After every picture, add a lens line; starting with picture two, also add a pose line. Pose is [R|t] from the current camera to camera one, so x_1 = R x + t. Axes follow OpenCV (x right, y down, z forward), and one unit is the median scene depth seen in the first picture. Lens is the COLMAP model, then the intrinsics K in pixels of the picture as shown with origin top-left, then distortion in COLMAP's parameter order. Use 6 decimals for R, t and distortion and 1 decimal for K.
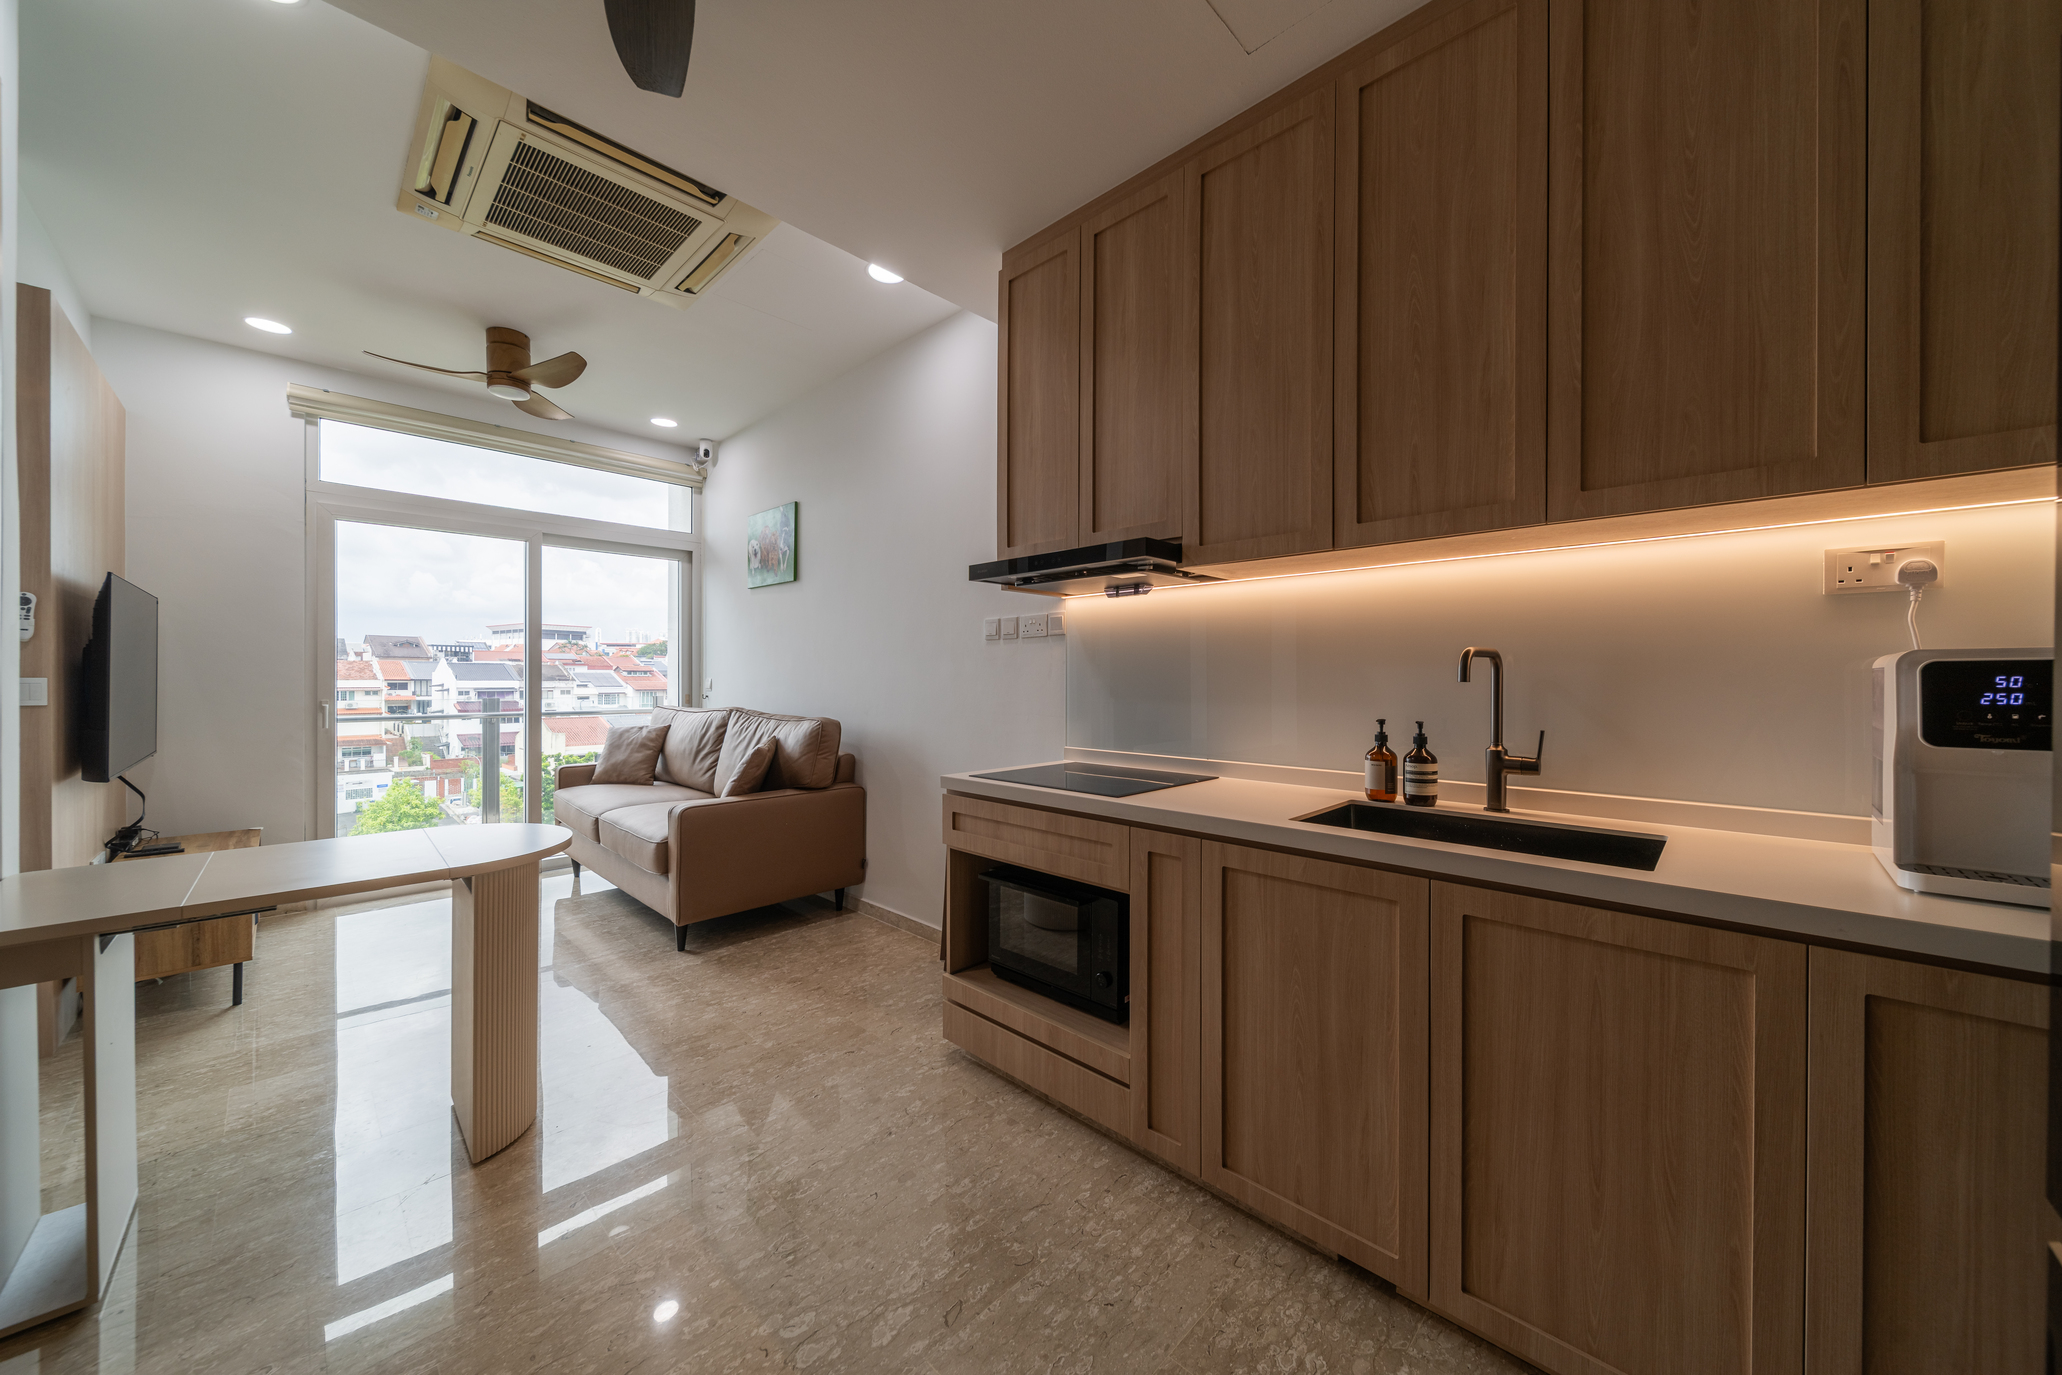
lens RADIAL K [[735.9, 0, 1032.1], [0, 735.9, 679.3], [0, 0, 1]] dist [-0.001354, 0.000128]
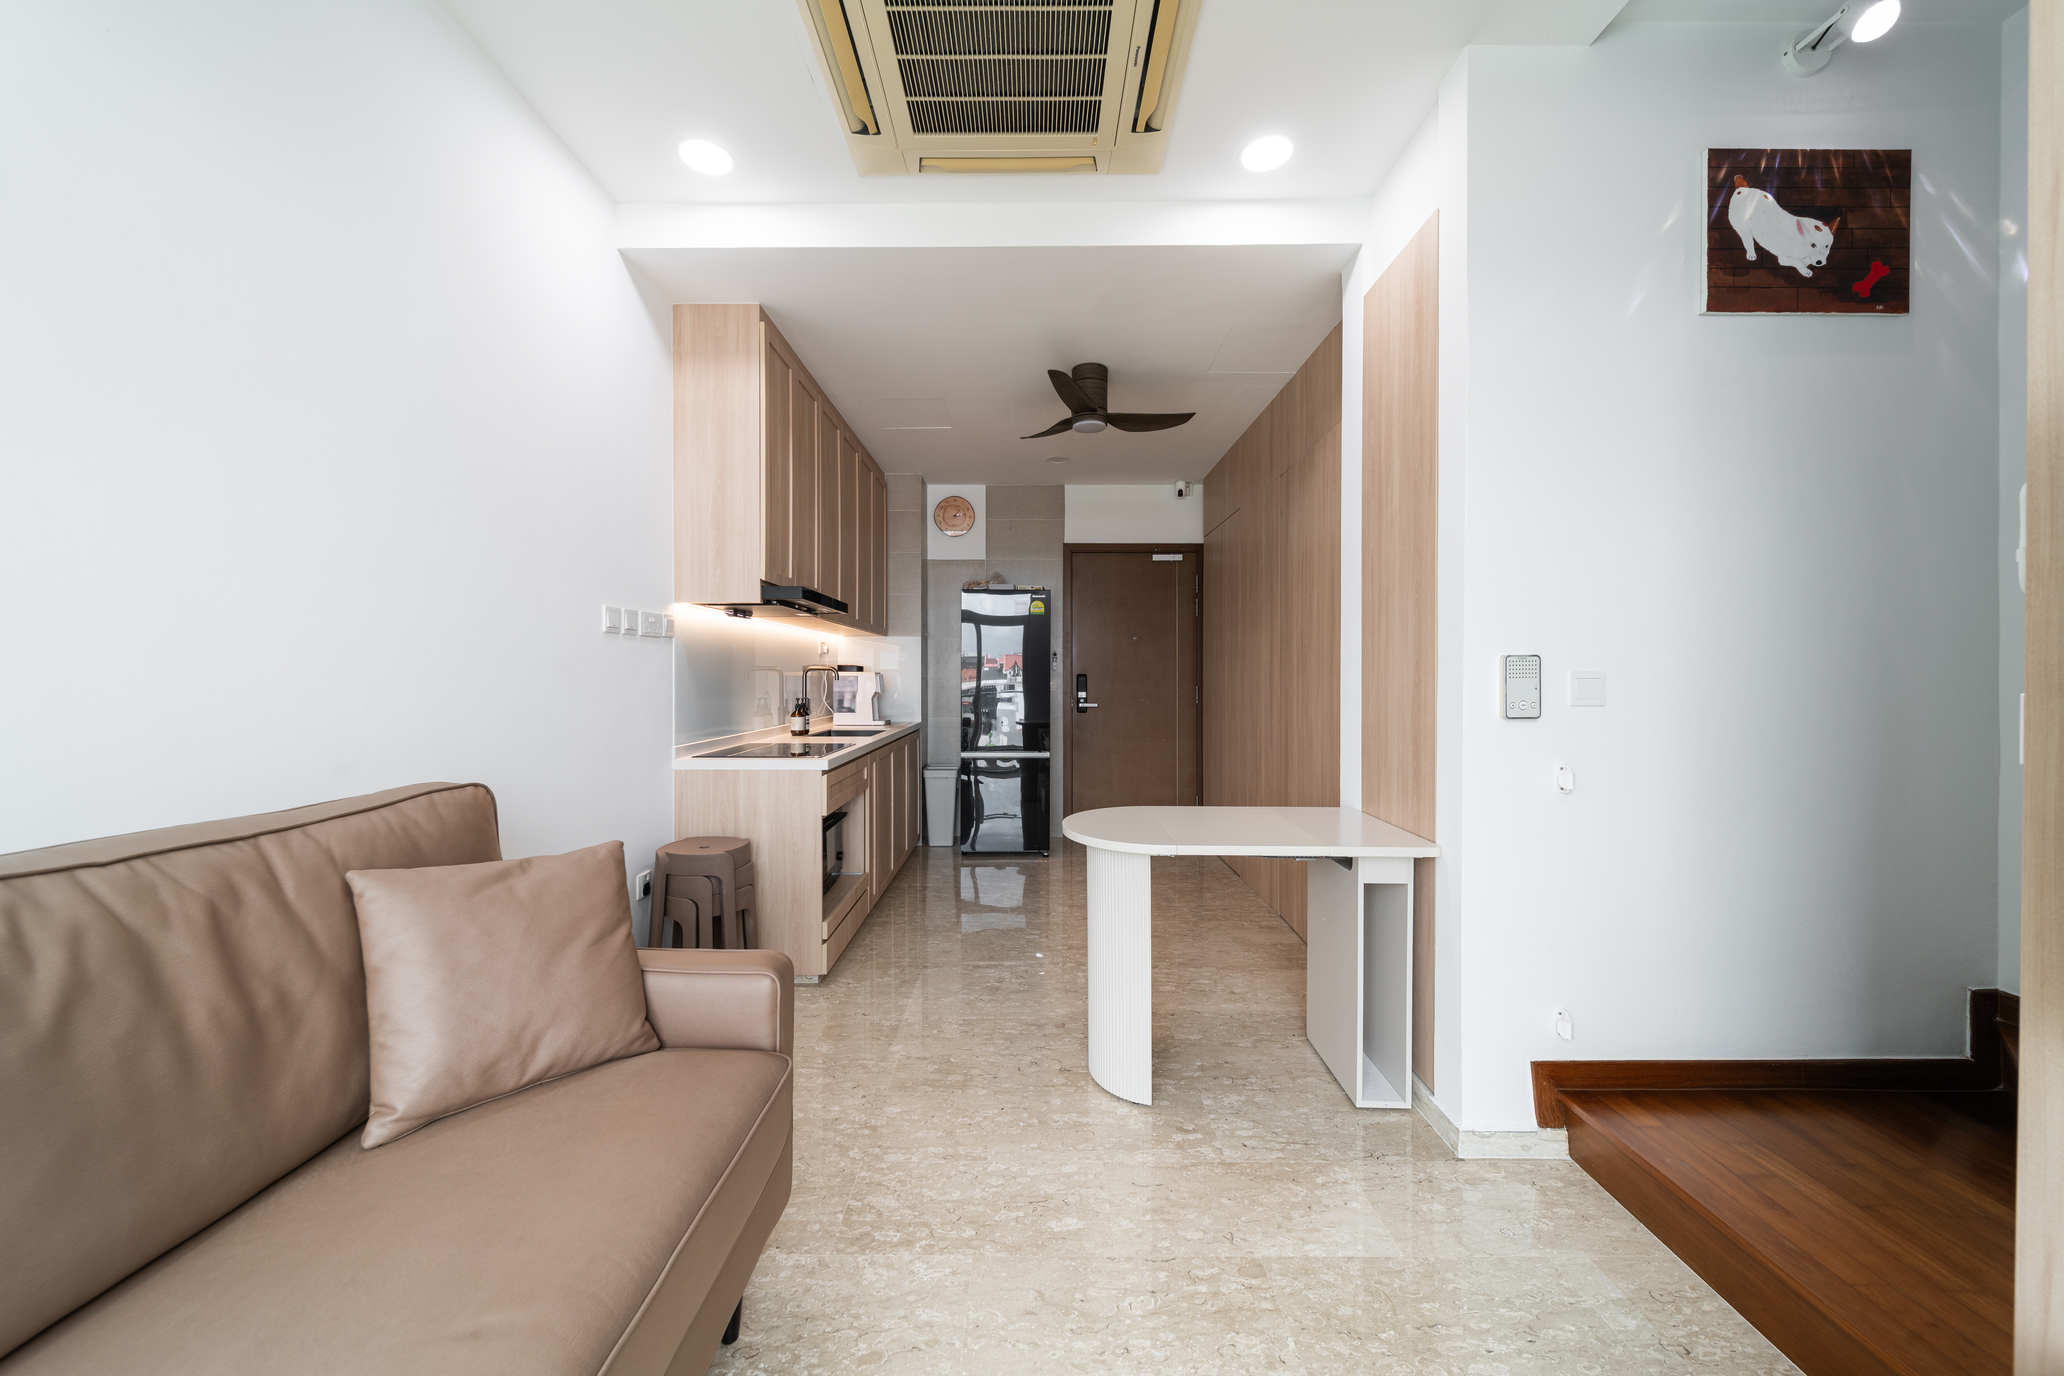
lens RADIAL K [[736.6, 0, 1028.4], [0, 736.6, 675.9], [0, 0, 1]] dist [-0.001354, 0.000128]
pose [[-0.695646, -0.003135, 0.718378, -2.027684], [-0.000522, 0.999992, 0.003858, -0.023513], [-0.718385, 0.002309, -0.695642, 2.646160]]
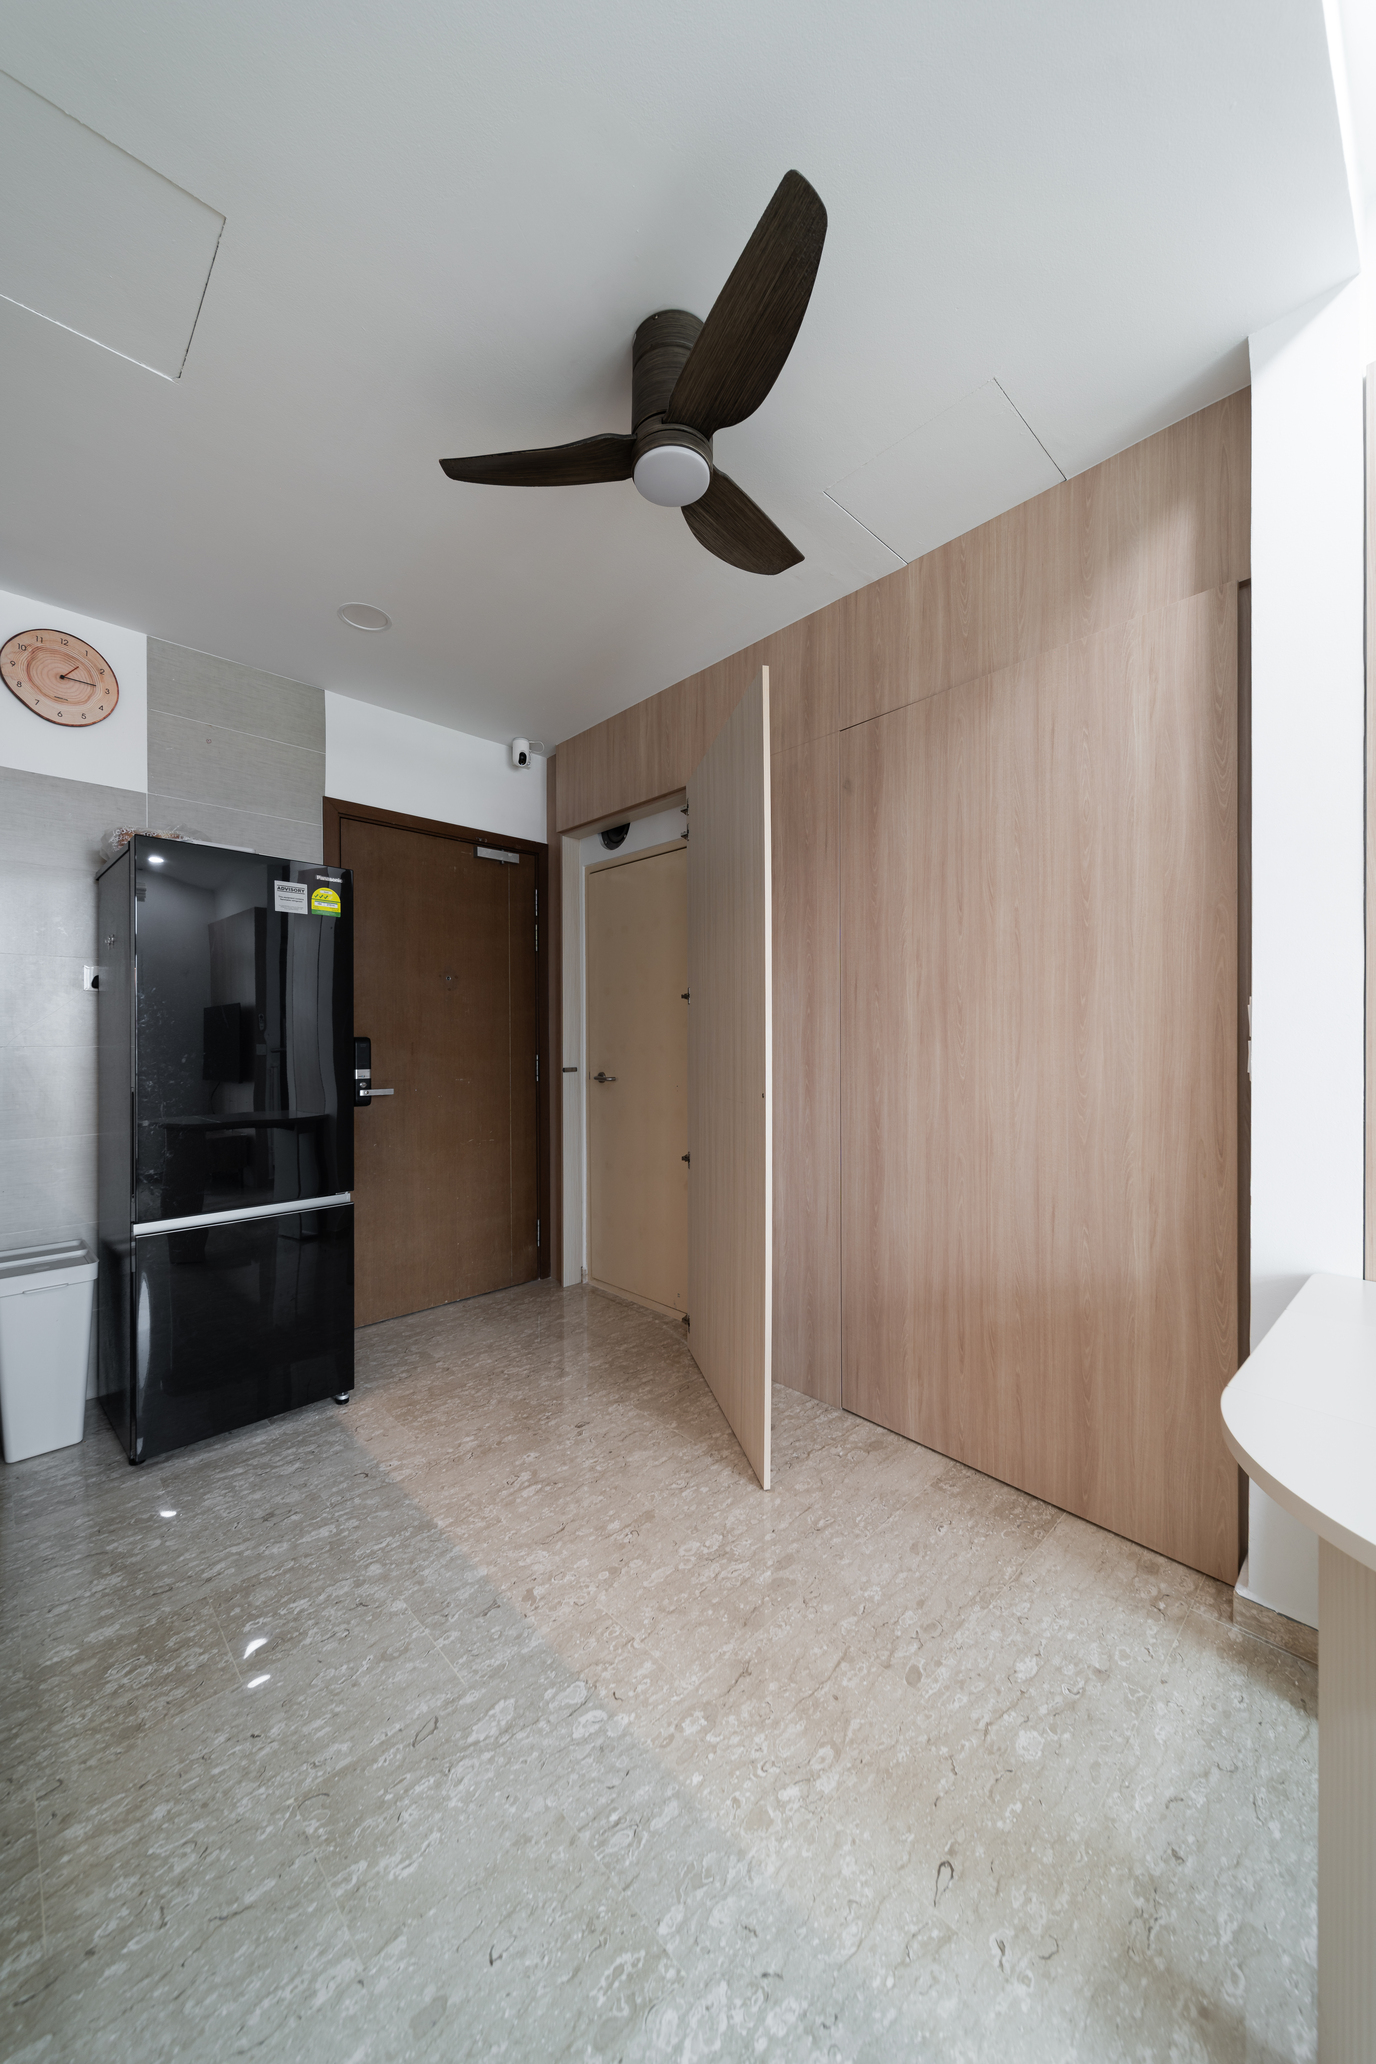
lens RADIAL K [[736.6, 0, 690.1], [0, 736.6, 1041.1], [0, 0, 1]] dist [-0.001354, 0.000128]
pose [[-0.999450, -0.001143, 0.033157, -0.461760], [-0.000960, 0.999984, 0.005548, -0.020715], [-0.033163, 0.005513, -0.999435, 1.874778]]
